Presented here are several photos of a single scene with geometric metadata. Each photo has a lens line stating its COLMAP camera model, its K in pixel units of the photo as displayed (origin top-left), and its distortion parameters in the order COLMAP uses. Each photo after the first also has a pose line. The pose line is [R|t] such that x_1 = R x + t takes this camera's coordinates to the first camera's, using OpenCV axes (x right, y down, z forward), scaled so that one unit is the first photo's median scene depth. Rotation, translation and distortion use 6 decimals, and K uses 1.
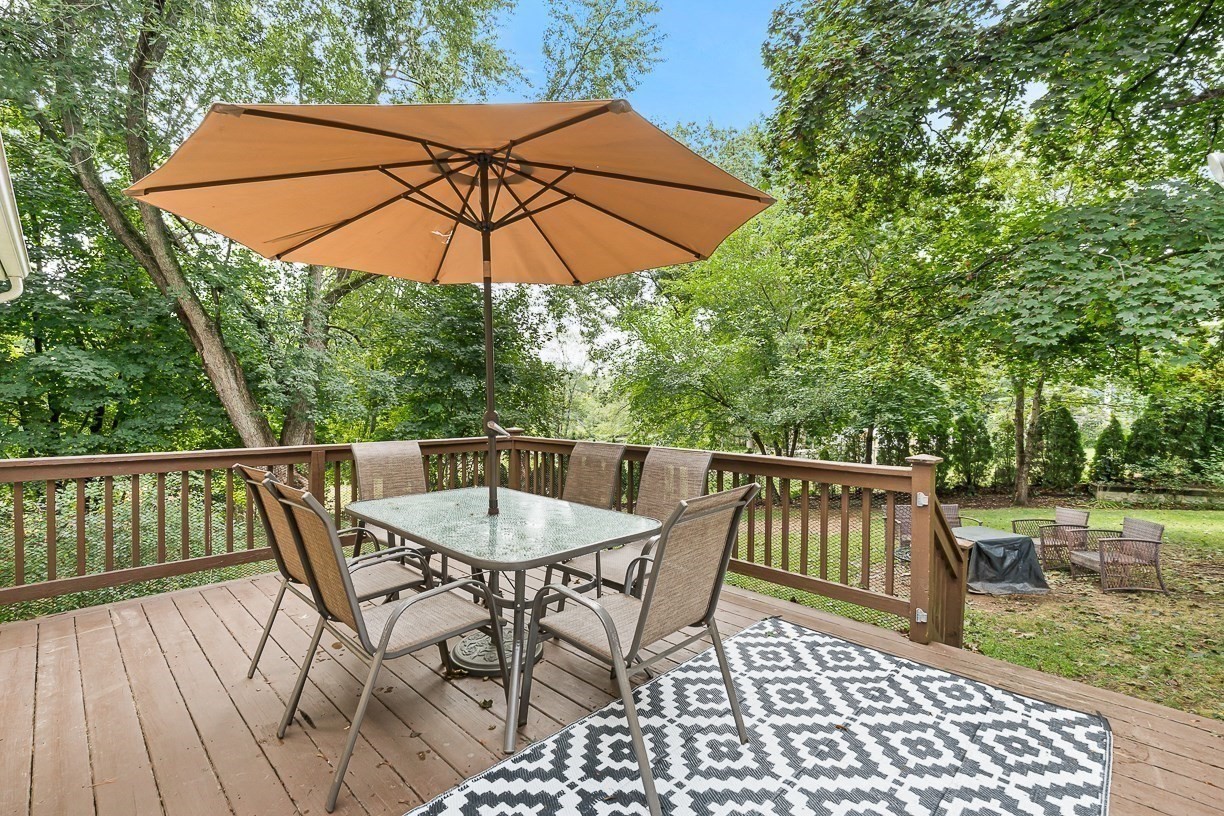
lens RADIAL K [[550.7, 0, 612.0], [0, 550.7, 408.0], [0, 0, 1]] dist [-0.000226, -0.000053]
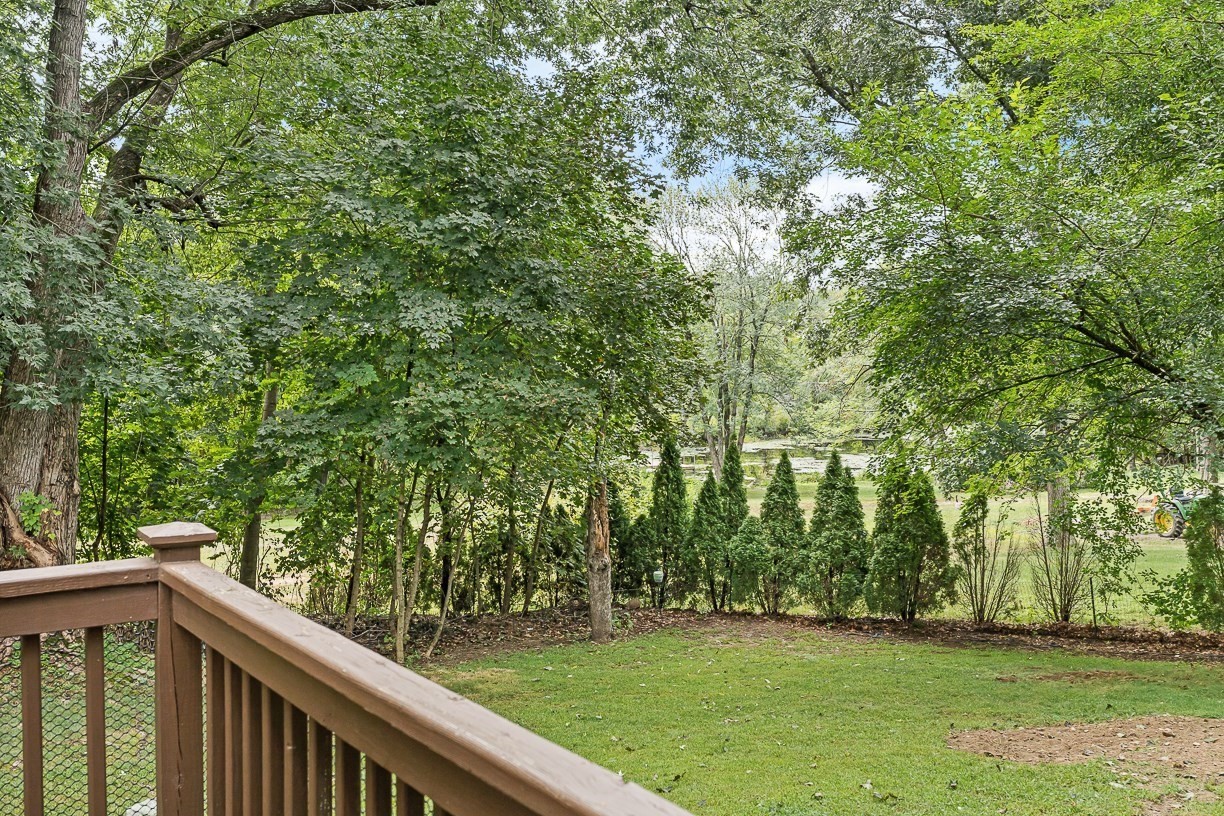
lens RADIAL K [[1217.6, 0, 612.0], [0, 1217.6, 408.0], [0, 0, 1]] dist [0.002462, 0.003249]
pose [[0.979050, 0.008866, -0.203426, 0.027664], [-0.001170, 0.999280, 0.037923, -0.008205], [0.203615, -0.036891, 0.978356, 0.156763]]
